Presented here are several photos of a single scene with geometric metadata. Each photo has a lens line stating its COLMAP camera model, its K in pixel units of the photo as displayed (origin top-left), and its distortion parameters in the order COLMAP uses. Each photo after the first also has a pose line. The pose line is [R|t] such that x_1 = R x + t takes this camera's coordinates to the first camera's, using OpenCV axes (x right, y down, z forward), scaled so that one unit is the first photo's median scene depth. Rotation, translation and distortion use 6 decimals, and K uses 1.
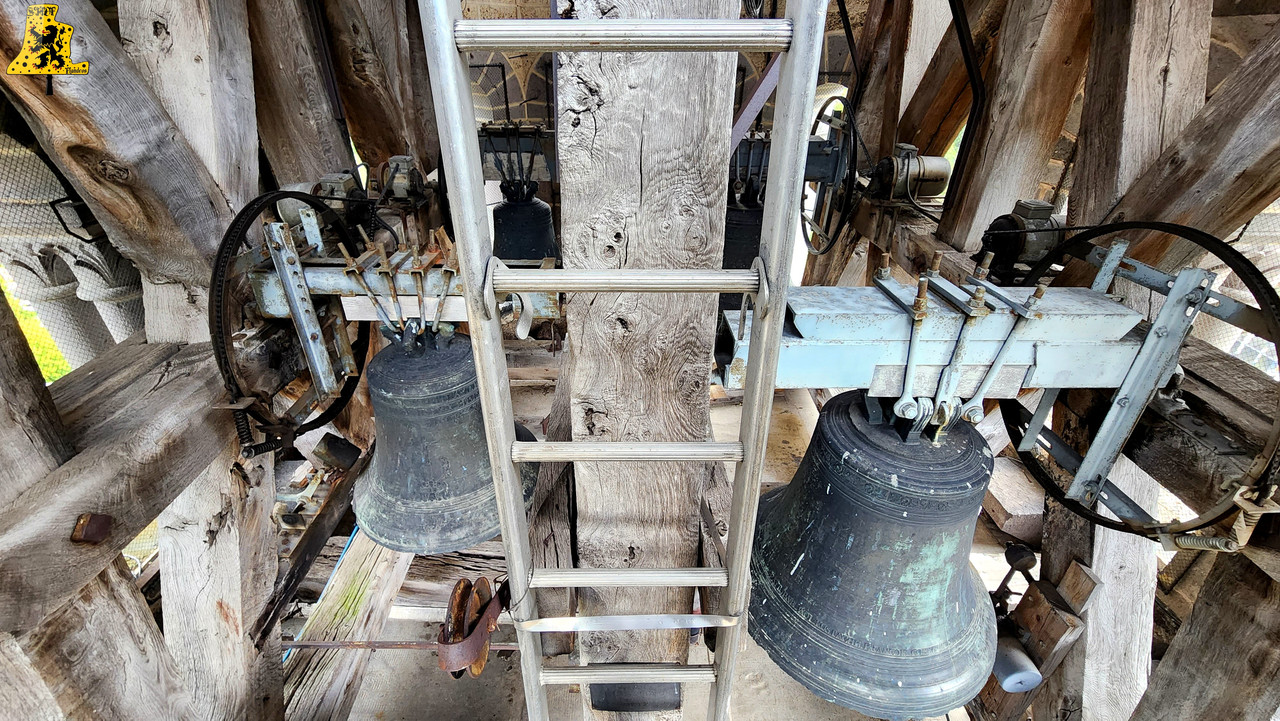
lens RADIAL K [[540.8, 0, 636.6], [0, 540.8, 353.3], [0, 0, 1]] dist [-0.001359, -0.003804]
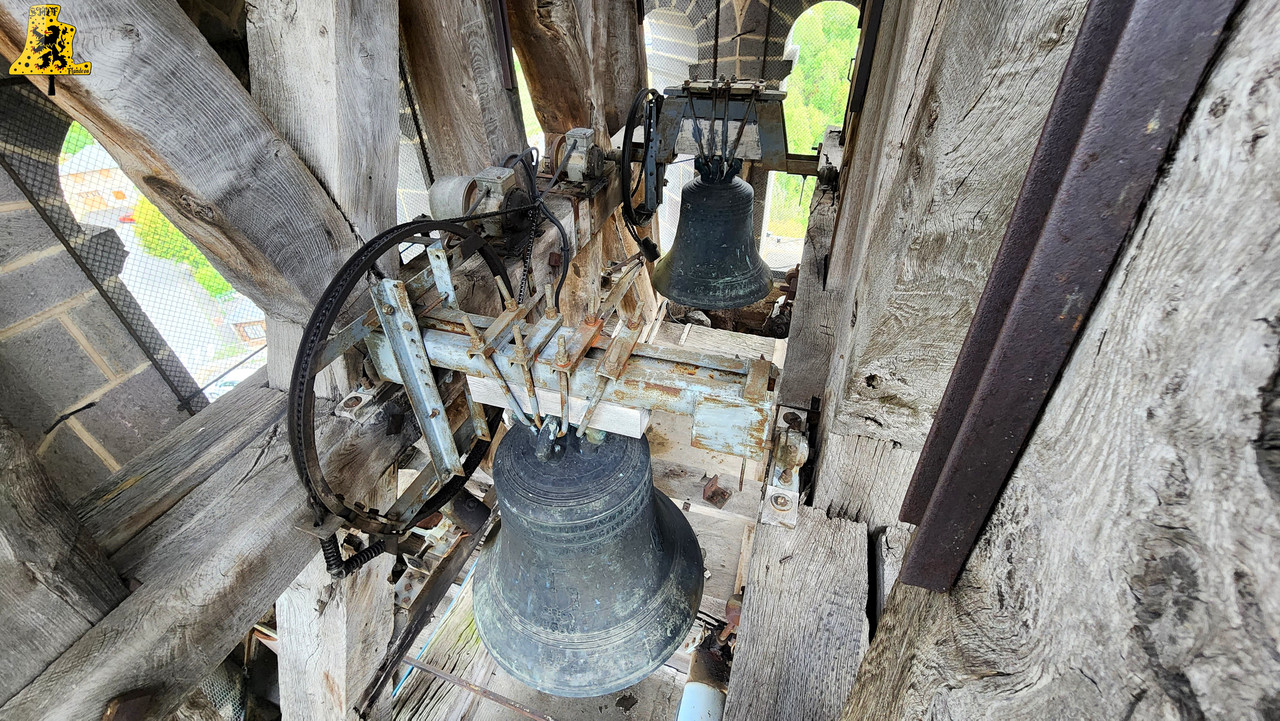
lens RADIAL K [[540.8, 0, 628.4], [0, 540.8, 361.2], [0, 0, 1]] dist [-0.001359, -0.003804]
pose [[0.941509, 0.169263, -0.291394, -0.123844], [-0.128457, 0.979682, 0.154019, -0.256653], [0.311543, -0.107579, 0.944123, 0.363971]]
